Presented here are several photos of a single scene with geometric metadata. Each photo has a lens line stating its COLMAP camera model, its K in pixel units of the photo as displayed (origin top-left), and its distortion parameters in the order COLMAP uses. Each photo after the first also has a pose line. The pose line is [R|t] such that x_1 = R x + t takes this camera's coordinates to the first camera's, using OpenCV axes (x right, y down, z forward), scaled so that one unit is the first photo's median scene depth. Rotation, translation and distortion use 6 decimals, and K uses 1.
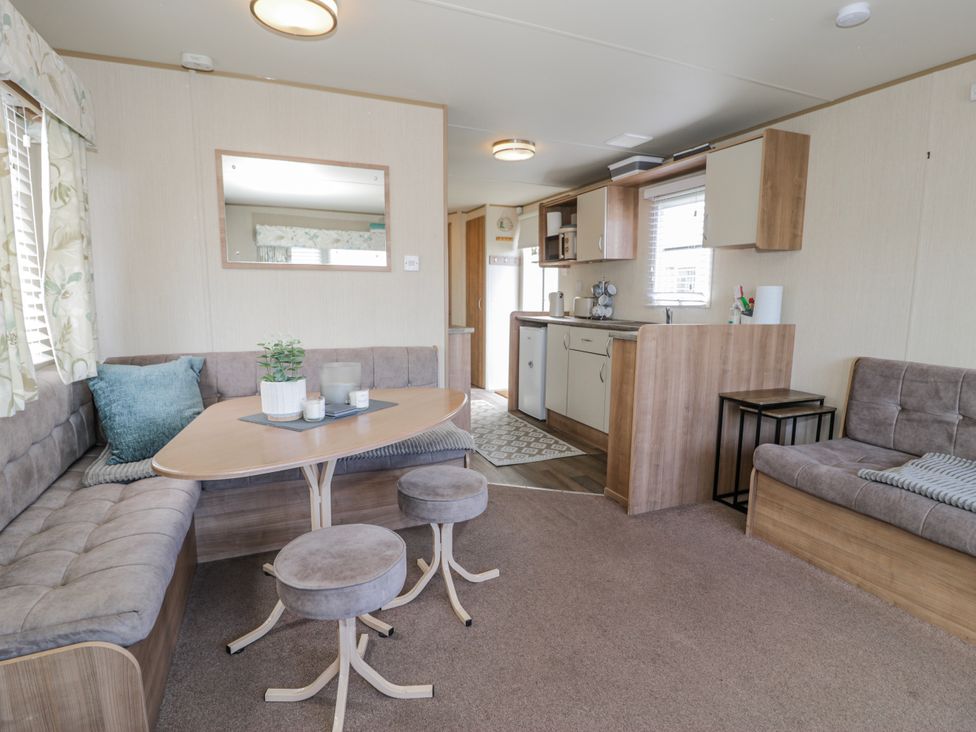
lens RADIAL K [[506.7, 0, 488.3], [0, 506.7, 364.2], [0, 0, 1]] dist [0.001038, -0.014103]
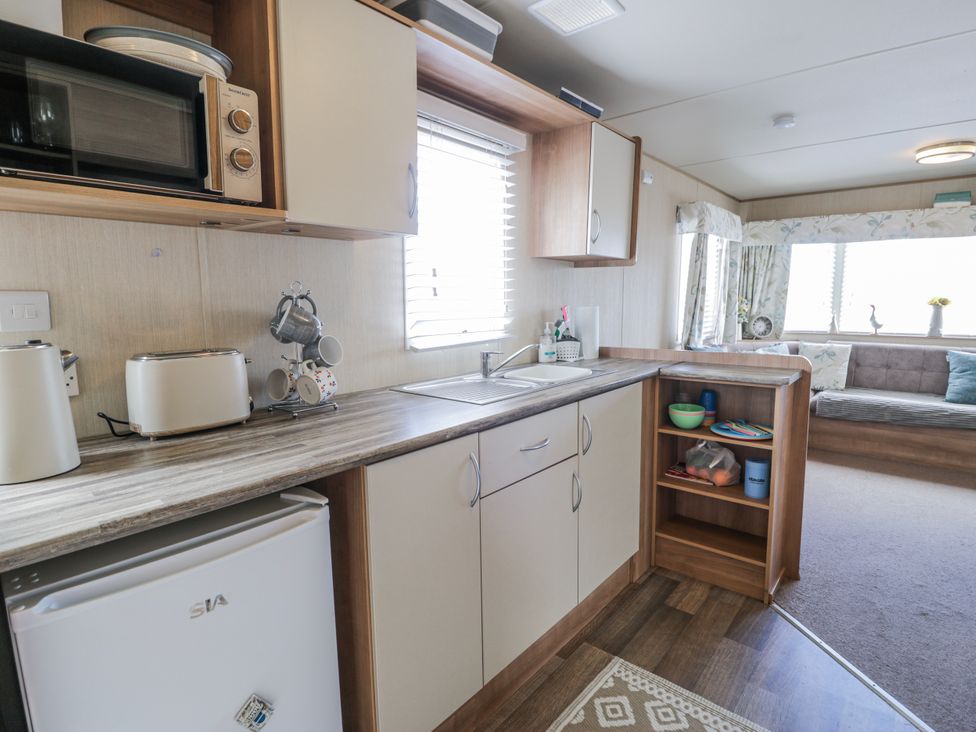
lens RADIAL K [[506.7, 0, 487.4], [0, 506.7, 365.0], [0, 0, 1]] dist [0.001038, -0.014103]
pose [[-0.437856, -0.122735, 0.890628, -0.201712], [0.127015, 0.972257, 0.196428, -0.281157], [-0.890028, 0.199130, -0.410119, 1.727089]]
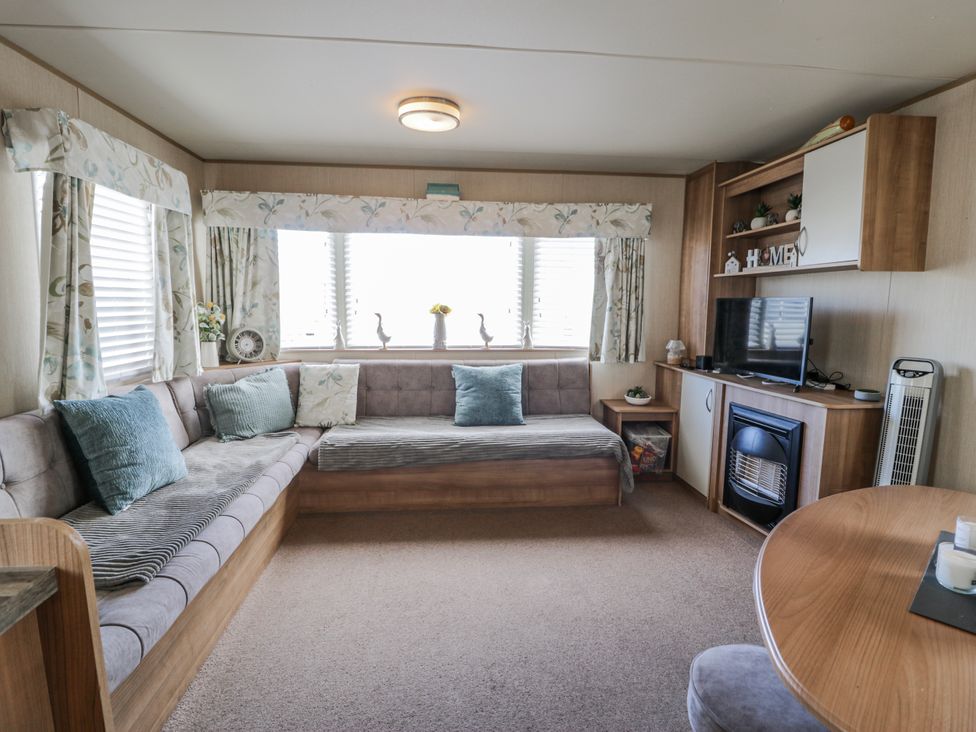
lens RADIAL K [[506.7, 0, 487.3], [0, 506.7, 365.0], [0, 0, 1]] dist [0.001038, -0.014103]
pose [[-0.952266, -0.053919, 0.300471, 0.046893], [0.025555, 0.966743, 0.254471, -0.192165], [-0.304199, 0.250002, -0.919218, 1.081097]]
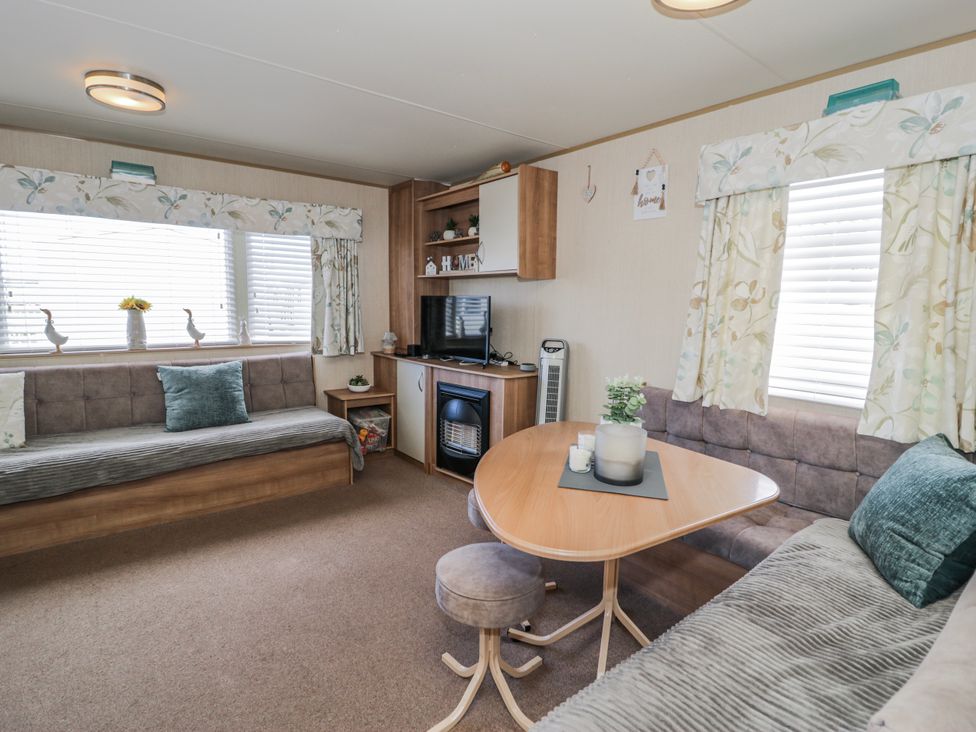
lens RADIAL K [[506.7, 0, 486.2], [0, 506.7, 364.8], [0, 0, 1]] dist [0.001038, -0.014103]
pose [[-0.966136, 0.006927, -0.257940, 0.090610], [-0.060404, 0.965793, 0.252183, -0.208507], [0.250863, 0.259223, -0.932669, 1.197423]]
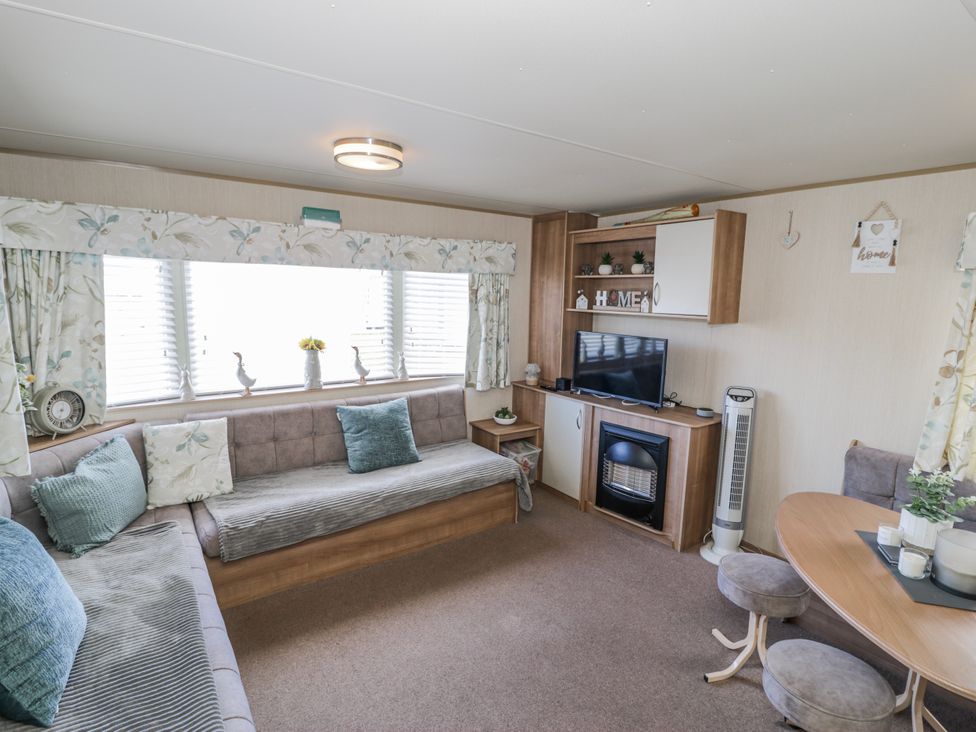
lens RADIAL K [[506.7, 0, 486.0], [0, 506.7, 365.2], [0, 0, 1]] dist [0.001038, -0.014103]
pose [[-0.978700, 0.000072, -0.205296, 0.433163], [-0.057557, 0.959798, 0.274728, -0.307495], [0.197063, 0.280692, -0.939350, 1.074284]]
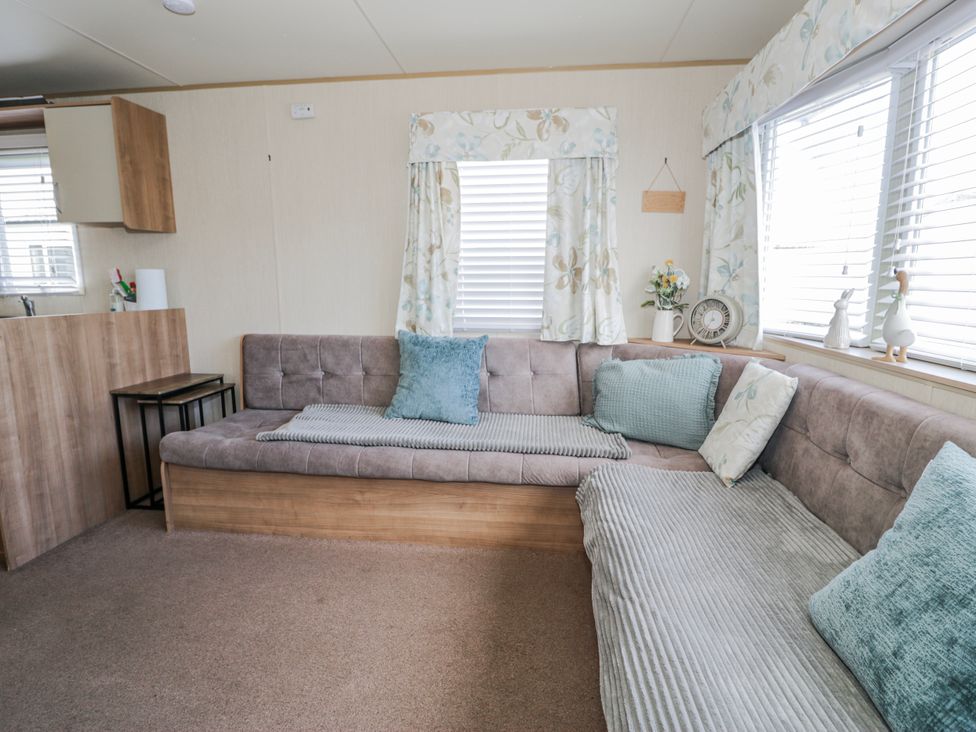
lens RADIAL K [[506.7, 0, 486.6], [0, 506.7, 365.1], [0, 0, 1]] dist [0.001038, -0.014103]
pose [[0.497821, -0.150670, 0.854091, 0.039221], [0.122955, 0.987108, 0.102470, 0.003545], [-0.858520, 0.054003, 0.509929, -0.015426]]
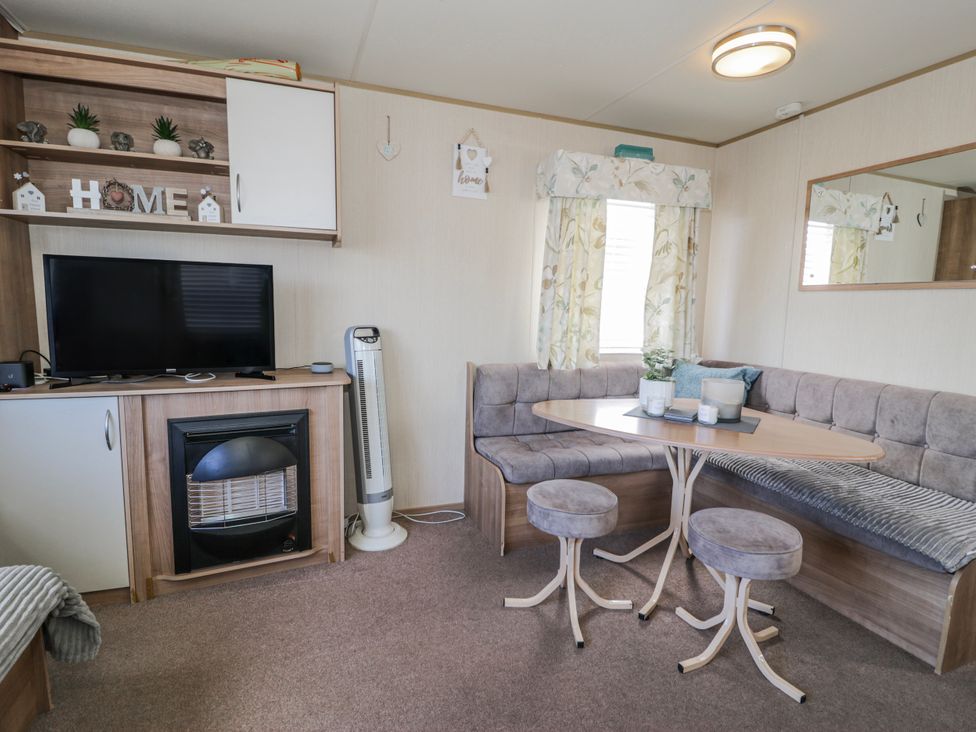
lens RADIAL K [[506.7, 0, 487.3], [0, 506.7, 365.1], [0, 0, 1]] dist [0.001038, -0.014103]
pose [[-0.046038, 0.110487, -0.992811, 0.546123], [-0.160672, 0.980105, 0.116524, -0.053324], [0.985934, 0.164882, -0.027370, 0.386413]]
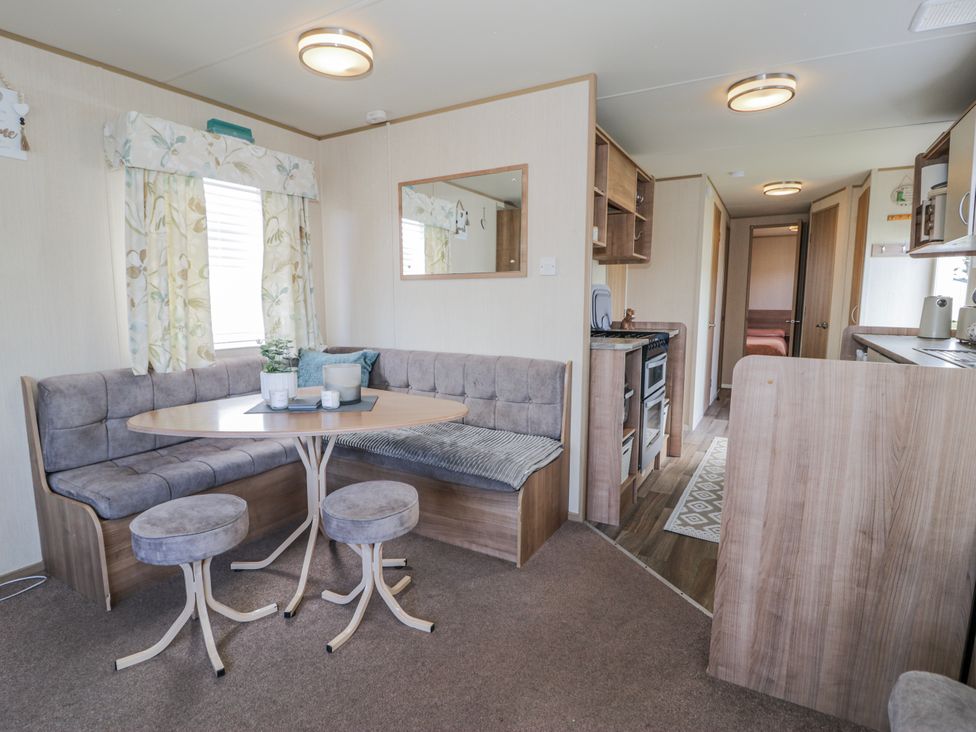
lens RADIAL K [[506.7, 0, 487.5], [0, 506.7, 365.3], [0, 0, 1]] dist [0.001038, -0.014103]
pose [[0.601282, 0.097728, -0.793038, 0.550754], [-0.105886, 0.993485, 0.042148, -0.057127], [0.791990, 0.058629, 0.607713, 0.413850]]
